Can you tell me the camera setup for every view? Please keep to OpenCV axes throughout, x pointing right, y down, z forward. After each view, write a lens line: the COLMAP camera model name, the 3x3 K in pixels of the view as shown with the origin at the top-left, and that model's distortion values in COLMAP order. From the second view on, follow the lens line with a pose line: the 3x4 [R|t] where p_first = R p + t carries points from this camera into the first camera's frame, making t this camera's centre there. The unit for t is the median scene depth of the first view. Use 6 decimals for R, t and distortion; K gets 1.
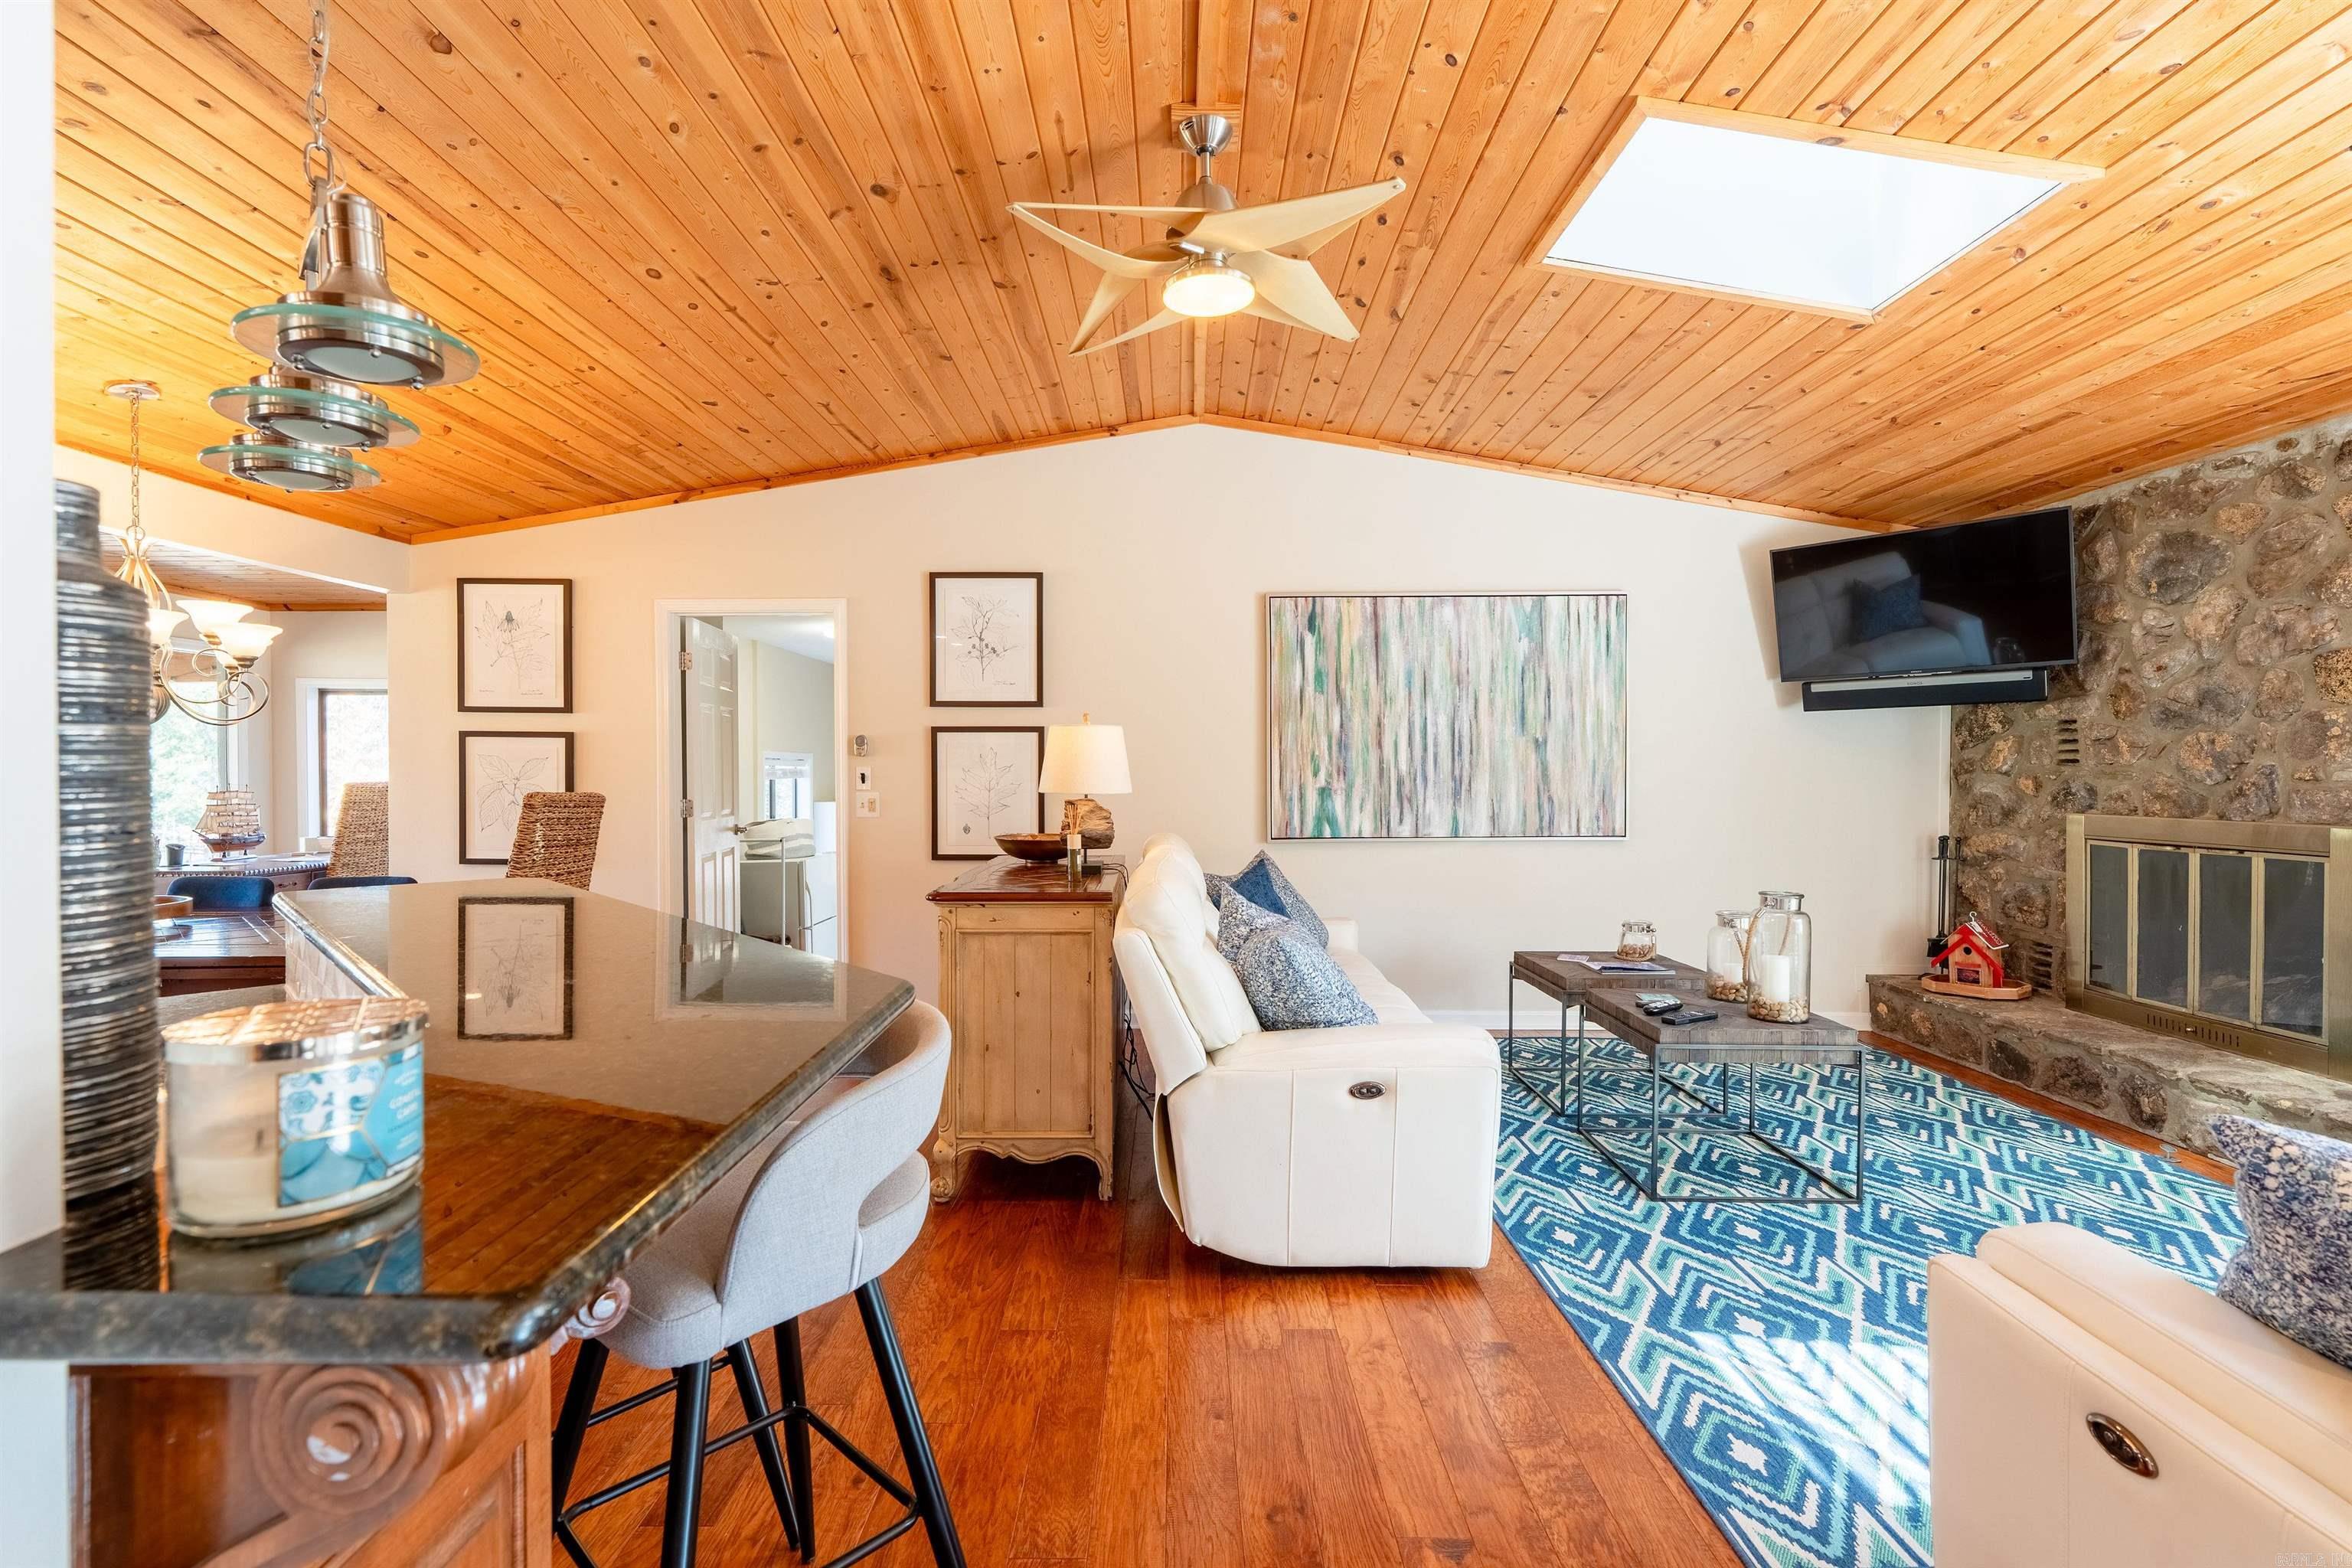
lens RADIAL K [[1052.2, 0, 1173.3], [0, 1052.2, 781.4], [0, 0, 1]] dist [-0.006364, 0.002531]
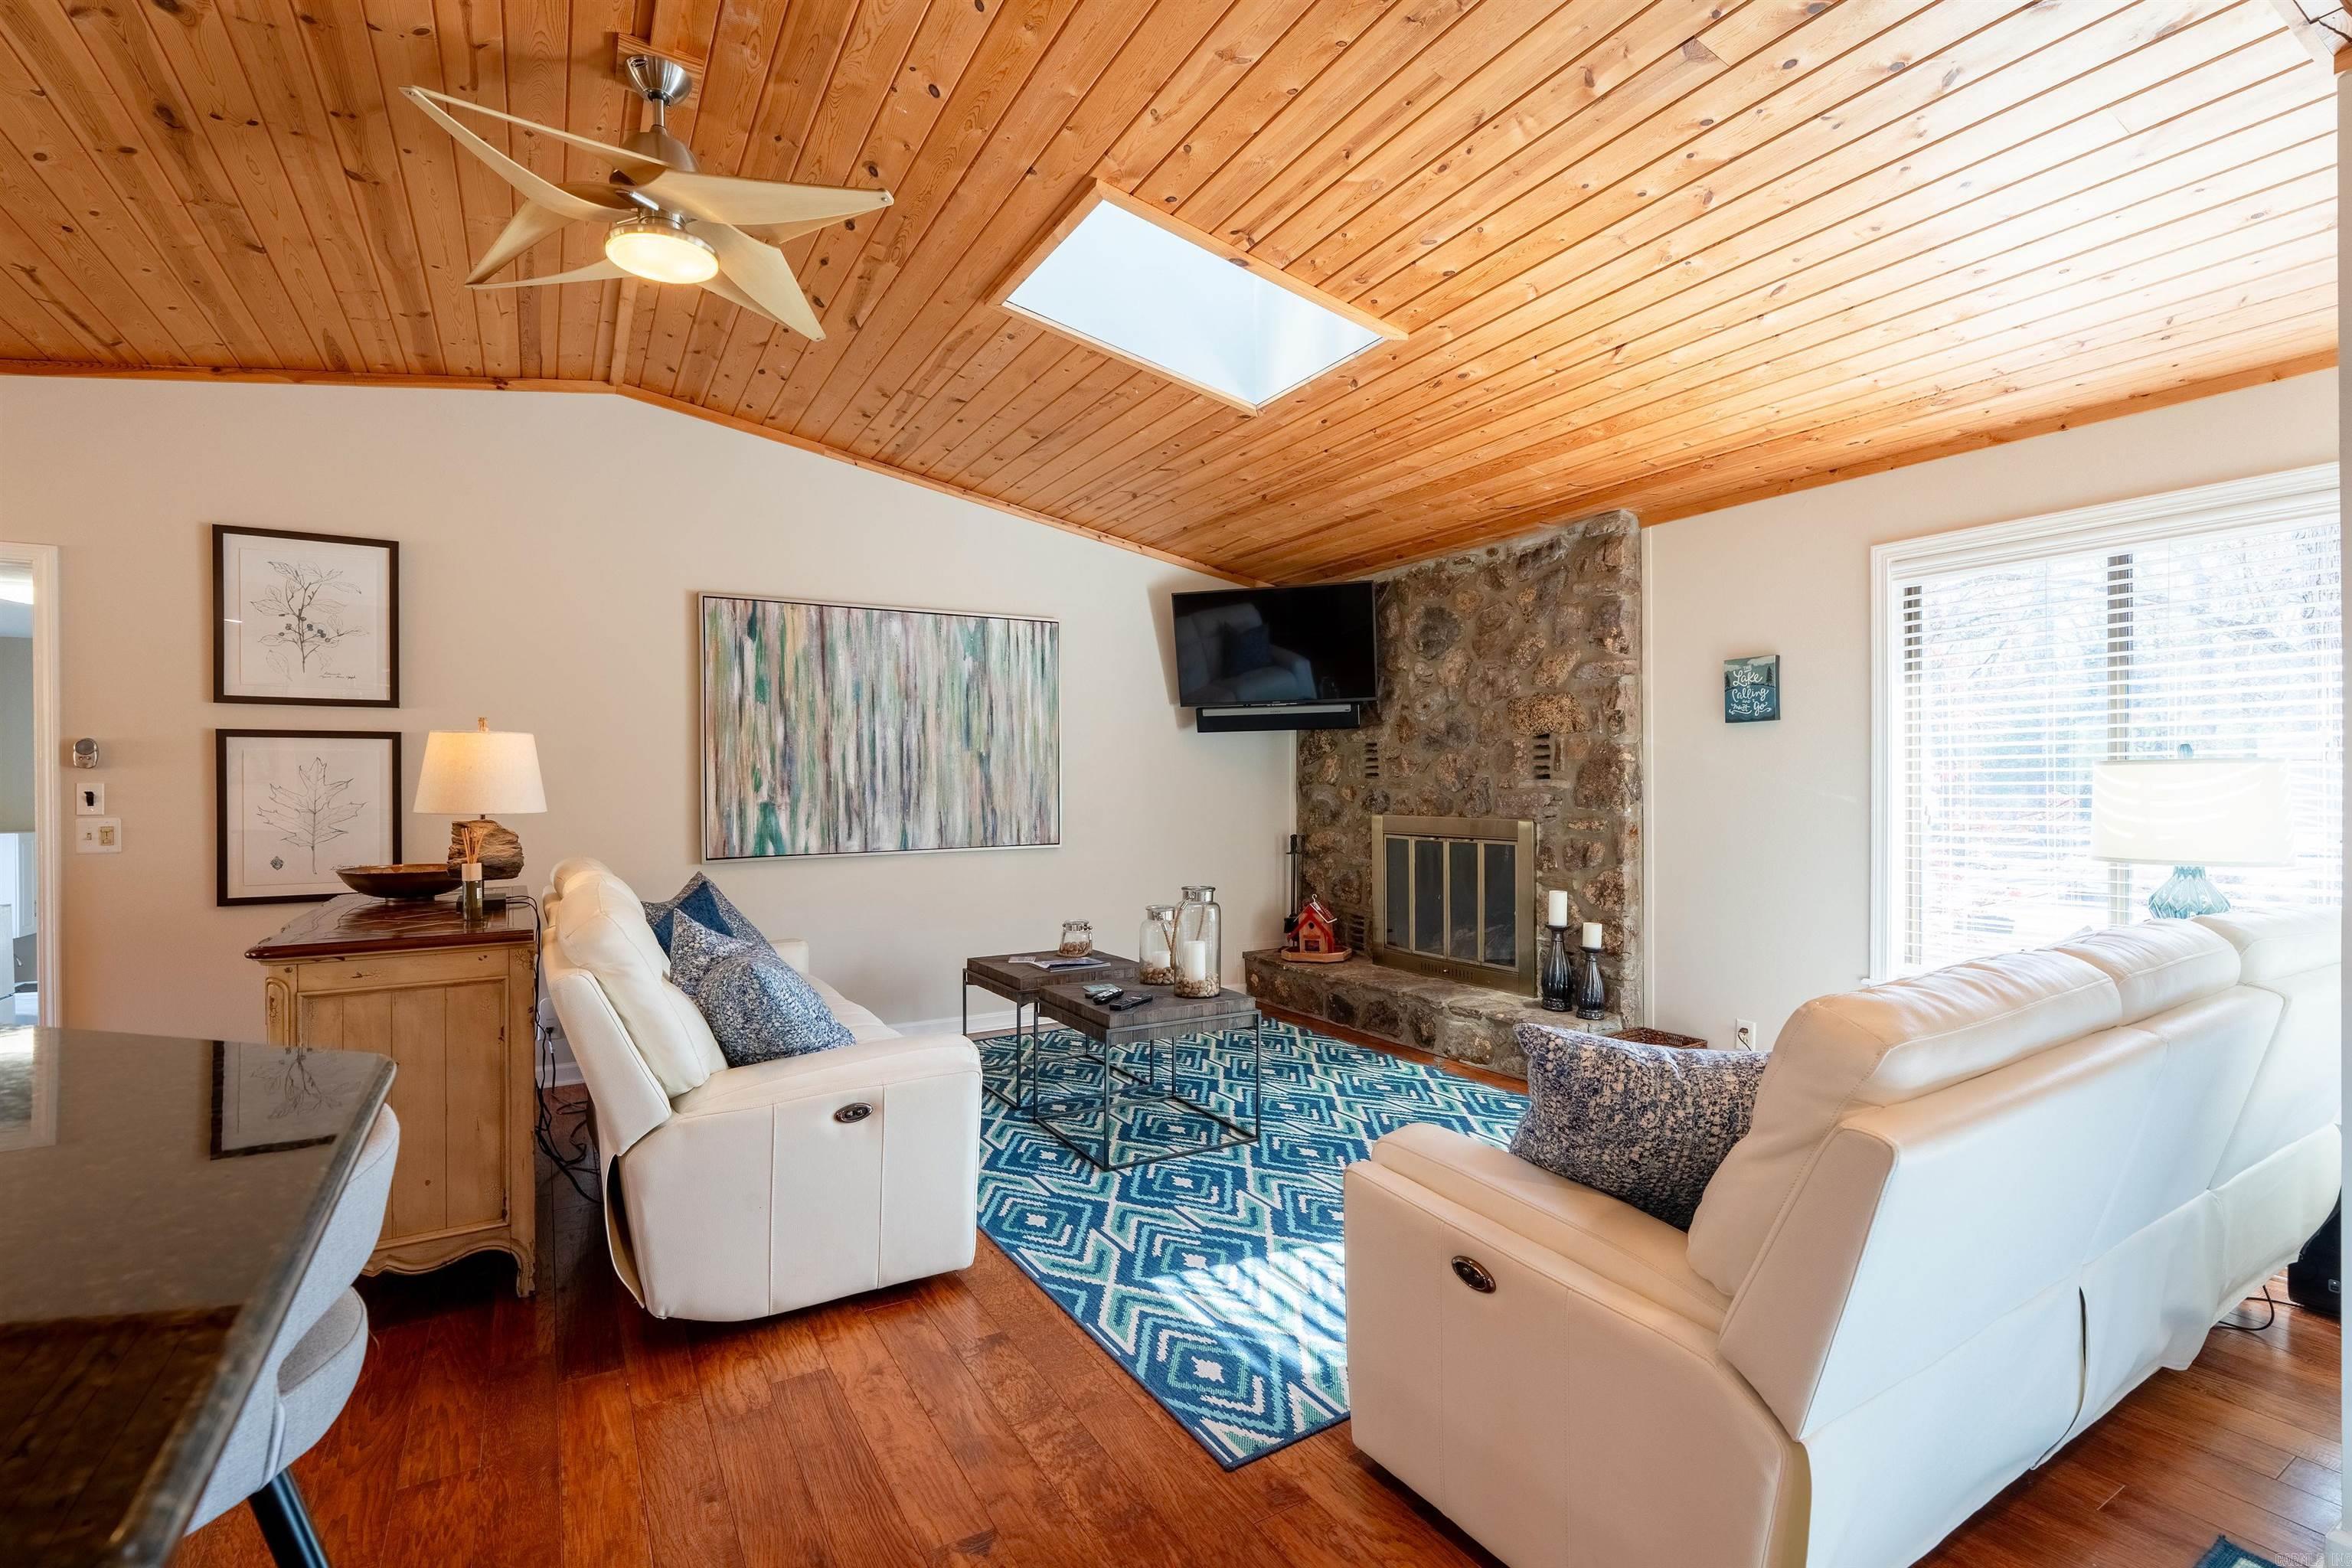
lens RADIAL K [[1052.2, 0, 1172.9], [0, 1052.2, 782.5], [0, 0, 1]] dist [-0.006364, 0.002531]
pose [[0.855834, -0.003845, 0.517236, -0.038518], [0.010023, 0.999908, -0.009151, -0.000041], [-0.517153, 0.013016, 0.855794, 0.006006]]
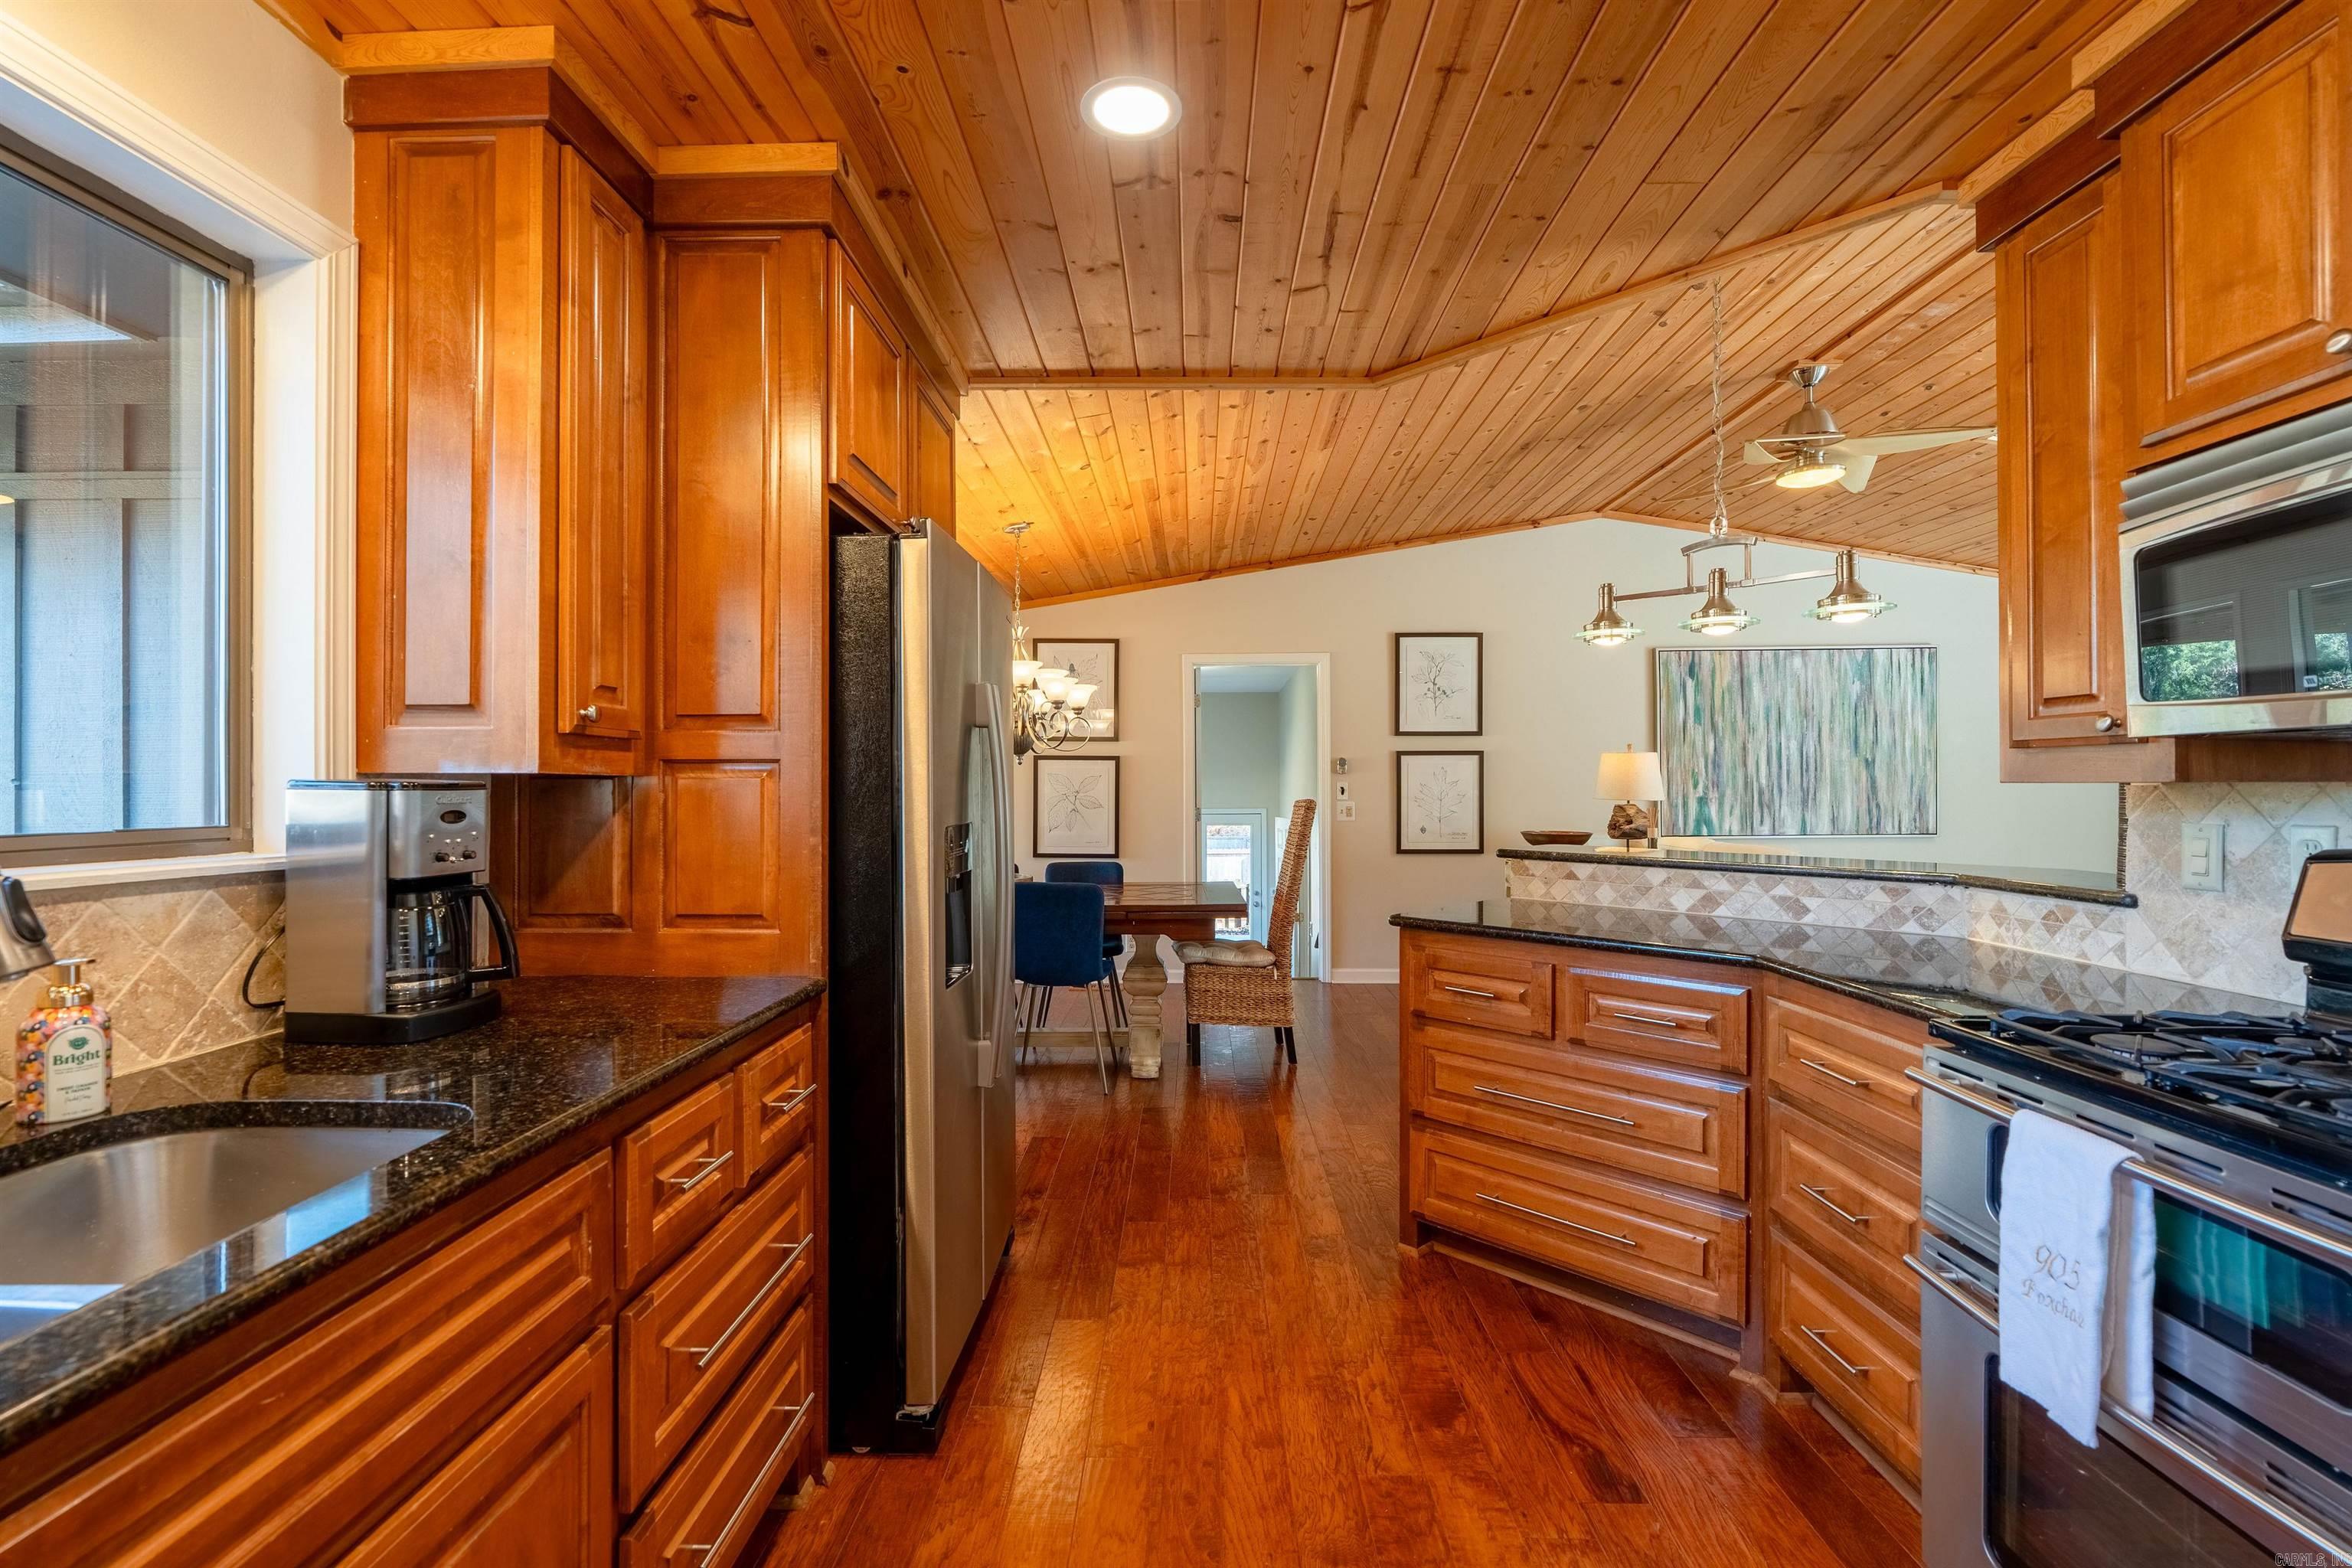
lens RADIAL K [[1052.2, 0, 1182.7], [0, 1052.2, 783.2], [0, 0, 1]] dist [-0.006364, 0.002531]
pose [[0.999803, -0.002705, -0.019652, -0.559516], [0.002432, 0.999900, -0.013902, 0.006232], [0.019688, 0.013852, 0.999710, -0.365009]]
